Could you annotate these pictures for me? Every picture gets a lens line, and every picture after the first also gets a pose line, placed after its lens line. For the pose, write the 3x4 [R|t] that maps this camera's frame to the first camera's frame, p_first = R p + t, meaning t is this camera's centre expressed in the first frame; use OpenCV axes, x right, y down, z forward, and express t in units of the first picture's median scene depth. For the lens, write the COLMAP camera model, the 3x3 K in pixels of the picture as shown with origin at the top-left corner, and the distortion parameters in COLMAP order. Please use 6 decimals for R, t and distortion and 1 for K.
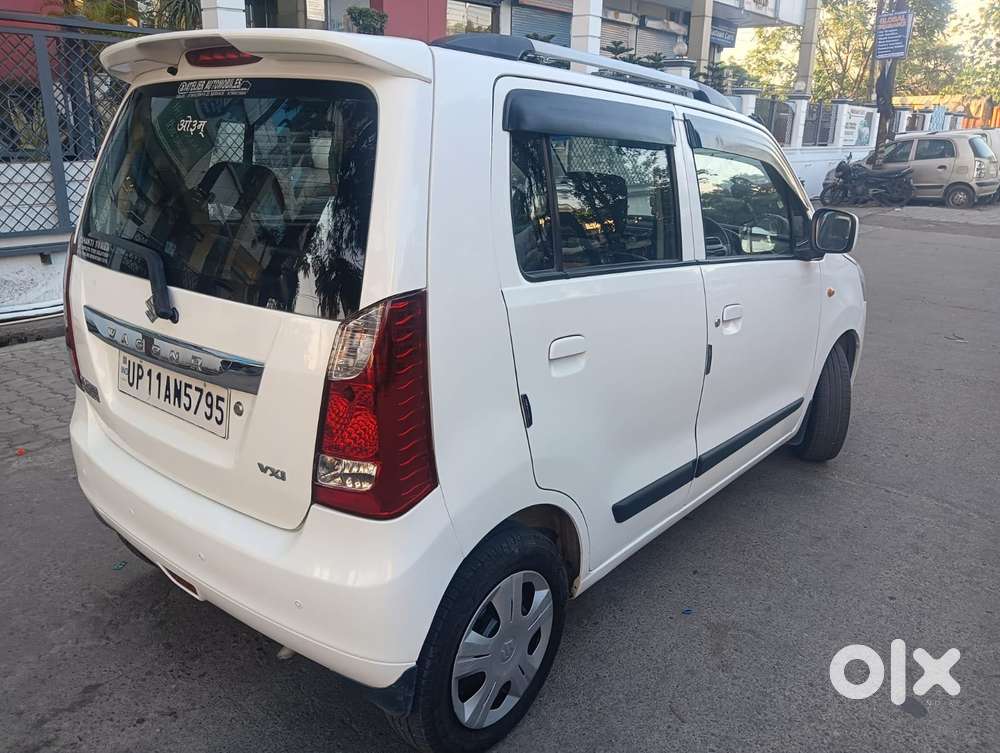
lens RADIAL K [[814.1, 0, 512.9], [0, 814.1, 371.5], [0, 0, 1]] dist [0.055415, -0.113108]
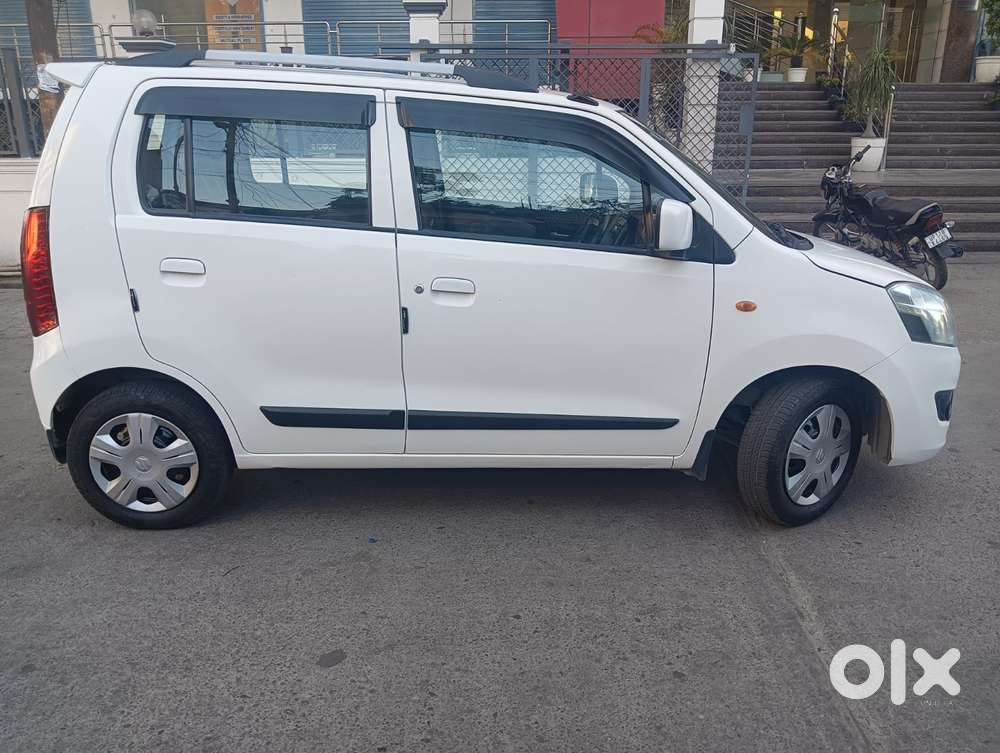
lens RADIAL K [[814.1, 0, 512.9], [0, 814.1, 371.5], [0, 0, 1]] dist [0.055415, -0.113108]
pose [[0.638536, 0.204756, -0.741854, 1.173565], [-0.214127, 0.973162, 0.084292, -0.072877], [0.739203, 0.105027, 0.665242, 0.385536]]
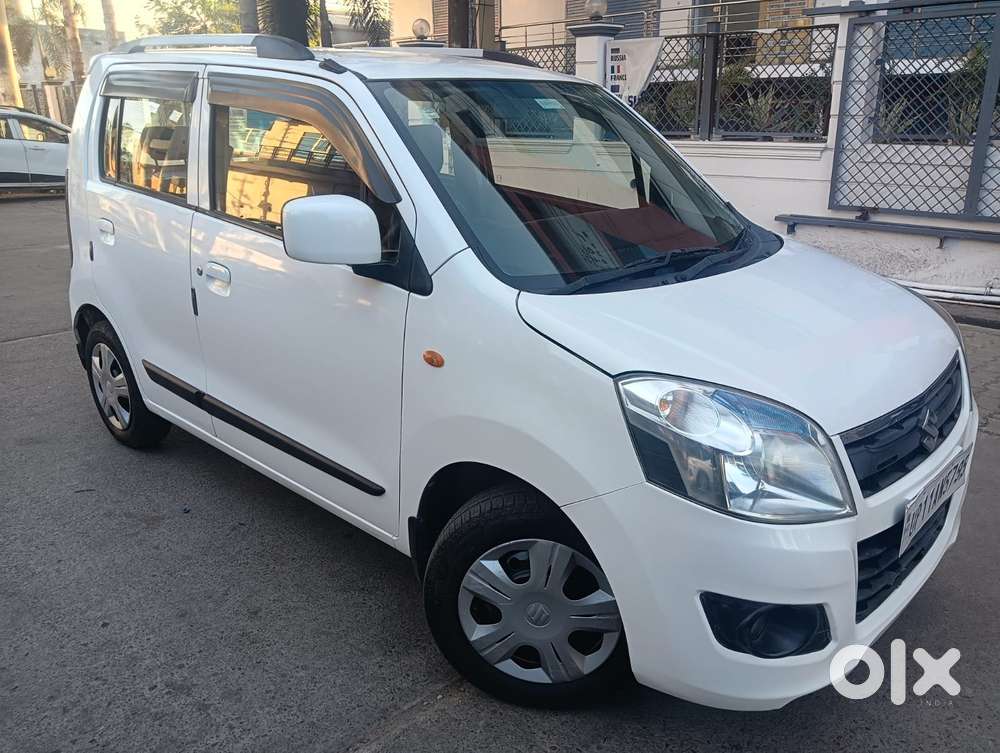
lens RADIAL K [[814.1, 0, 512.9], [0, 814.1, 371.5], [0, 0, 1]] dist [0.055415, -0.113108]
pose [[-0.094028, 0.286501, -0.953455, 1.268071], [-0.288055, 0.908905, 0.301522, -0.381832], [0.952986, 0.302999, -0.002935, 1.442731]]
